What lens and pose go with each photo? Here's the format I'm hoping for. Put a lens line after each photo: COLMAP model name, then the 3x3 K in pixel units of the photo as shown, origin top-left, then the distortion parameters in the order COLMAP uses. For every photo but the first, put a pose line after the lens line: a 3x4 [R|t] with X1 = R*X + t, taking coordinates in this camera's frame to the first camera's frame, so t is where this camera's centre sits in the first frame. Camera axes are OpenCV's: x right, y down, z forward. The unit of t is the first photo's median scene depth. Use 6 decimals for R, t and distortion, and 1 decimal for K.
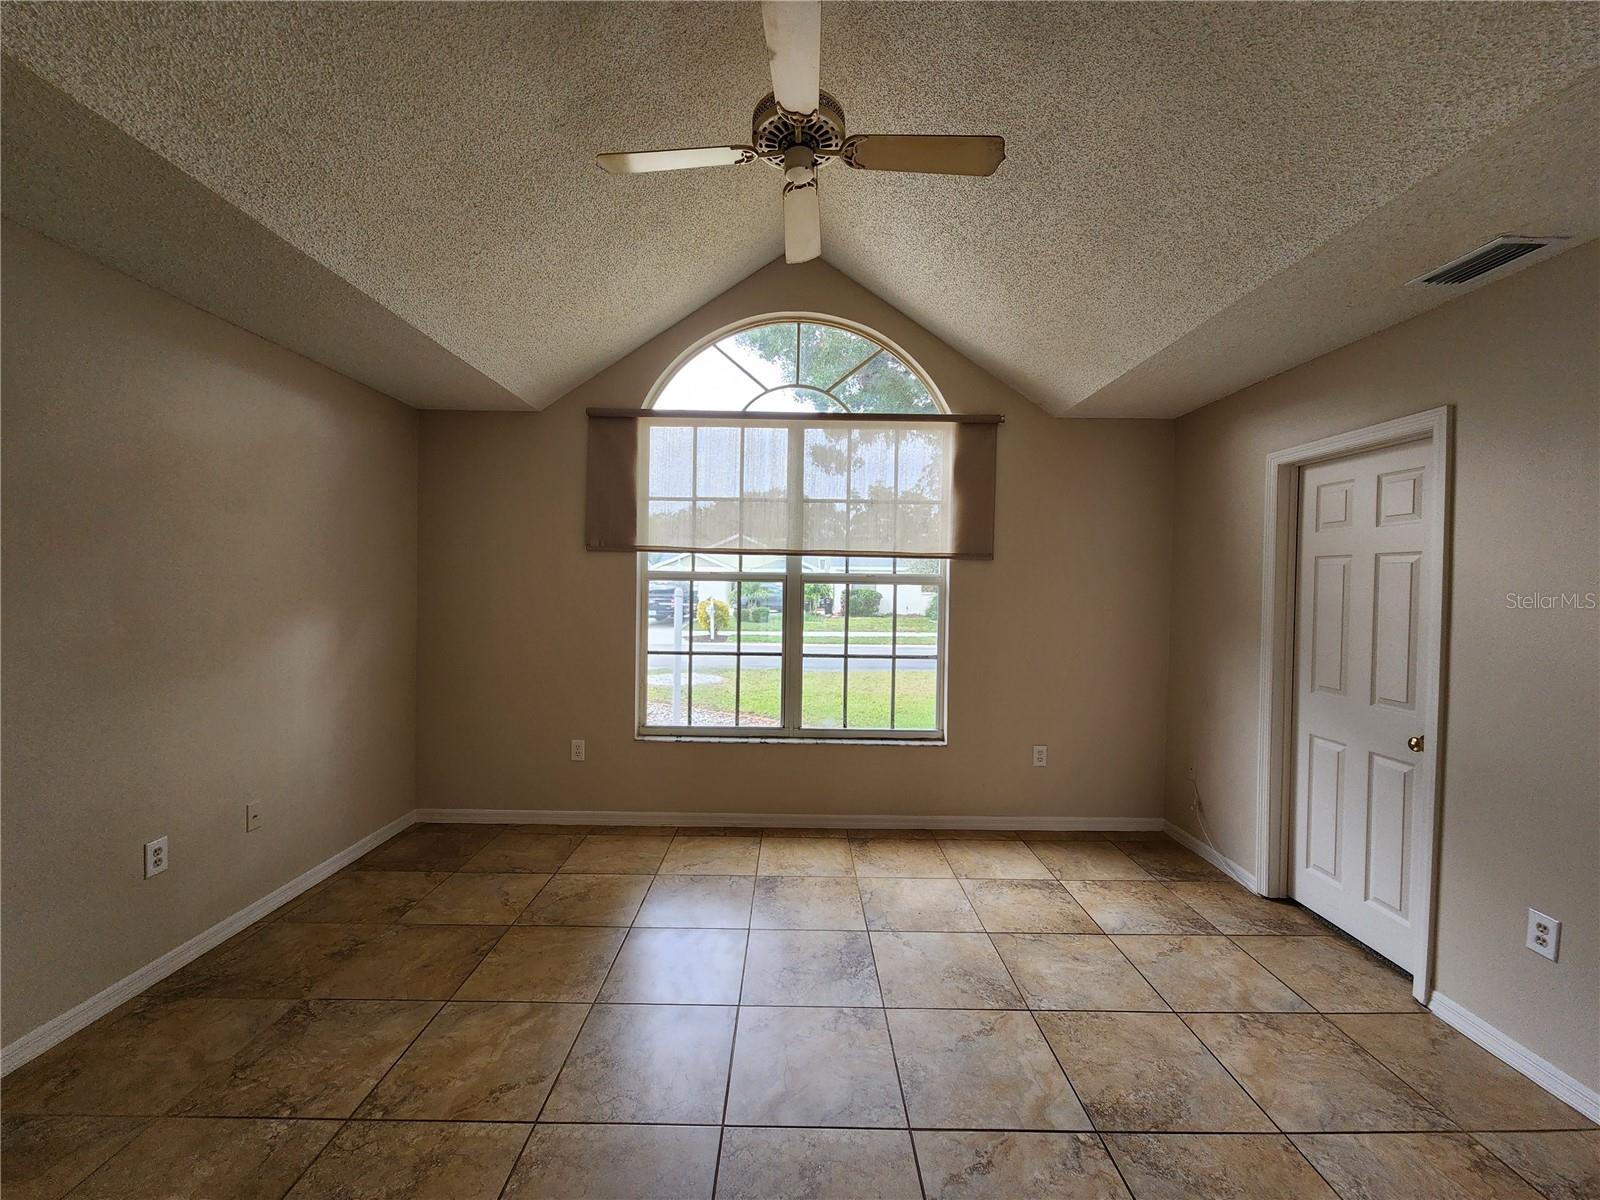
lens RADIAL K [[650.3, 0, 799.1], [0, 650.3, 594.9], [0, 0, 1]] dist [0.004423, -0.004268]
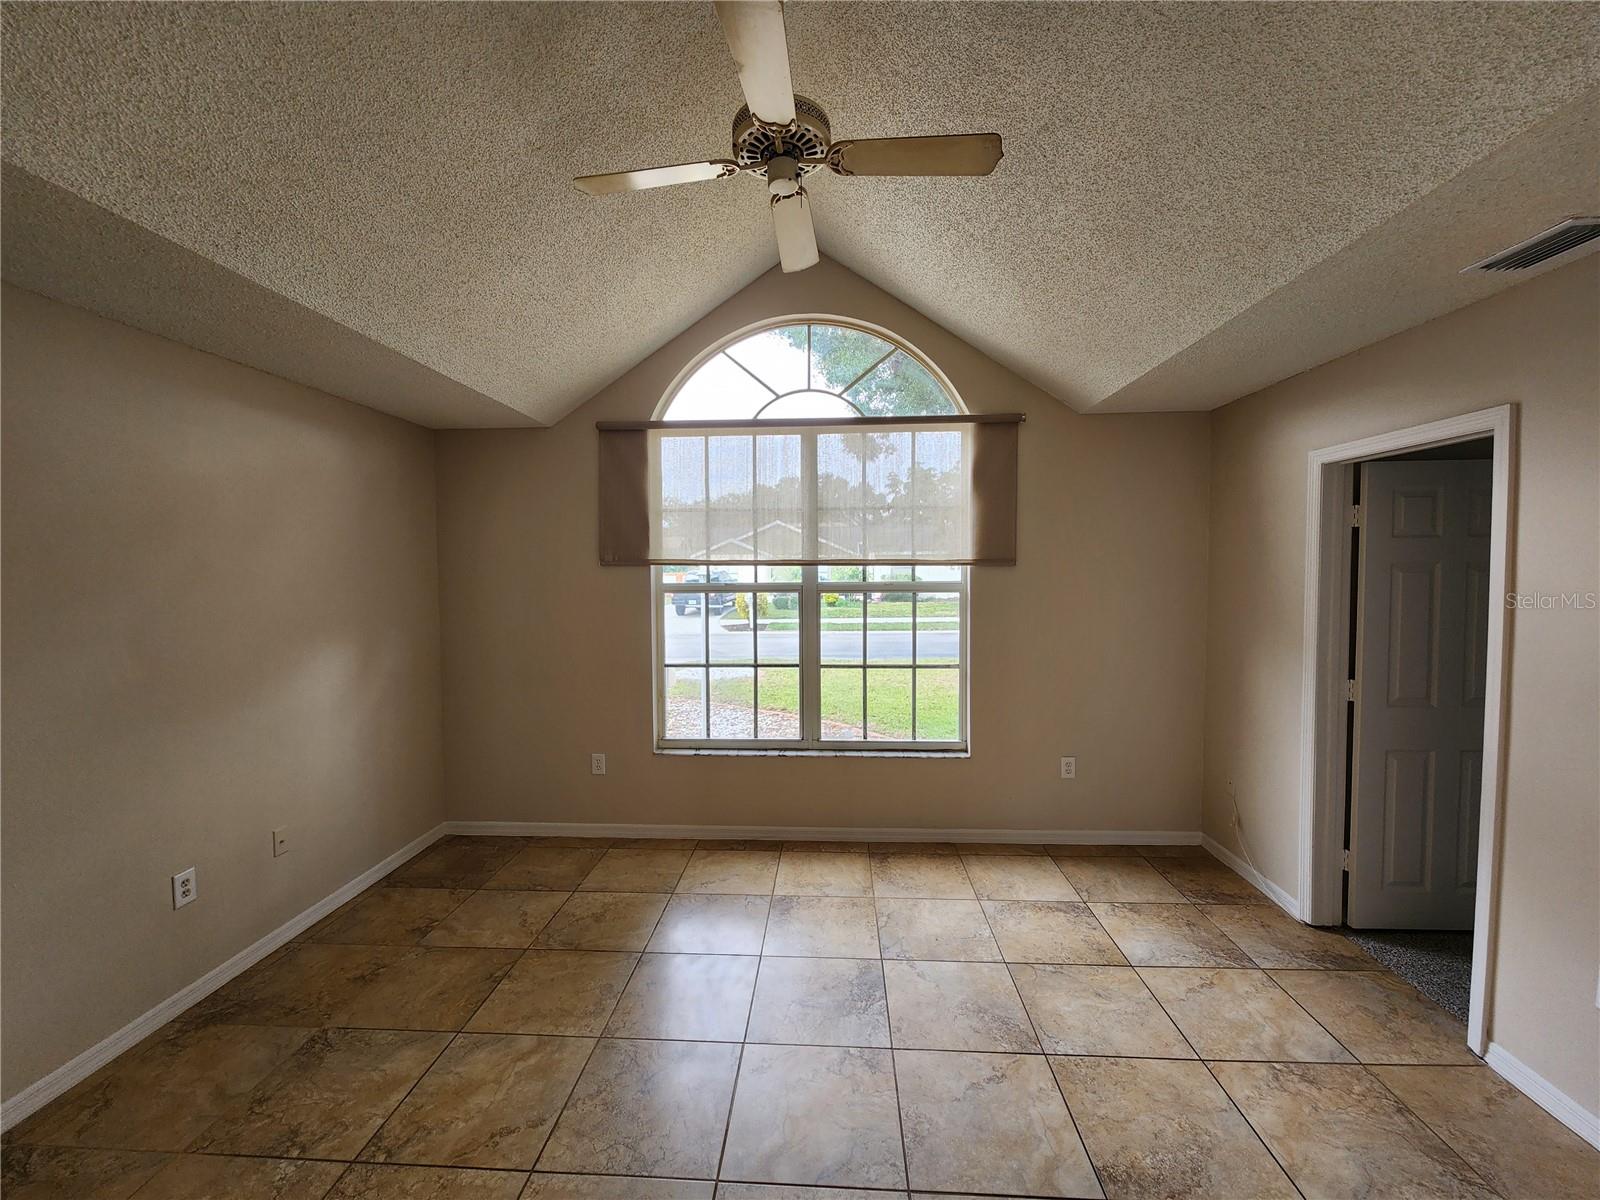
lens RADIAL K [[650.3, 0, 799.0], [0, 650.3, 597.0], [0, 0, 1]] dist [0.004423, -0.004268]
pose [[0.997922, -0.020471, -0.061099, 0.068336], [0.022029, 0.999446, 0.024929, -0.071012], [0.060554, -0.026224, 0.997820, 0.040153]]
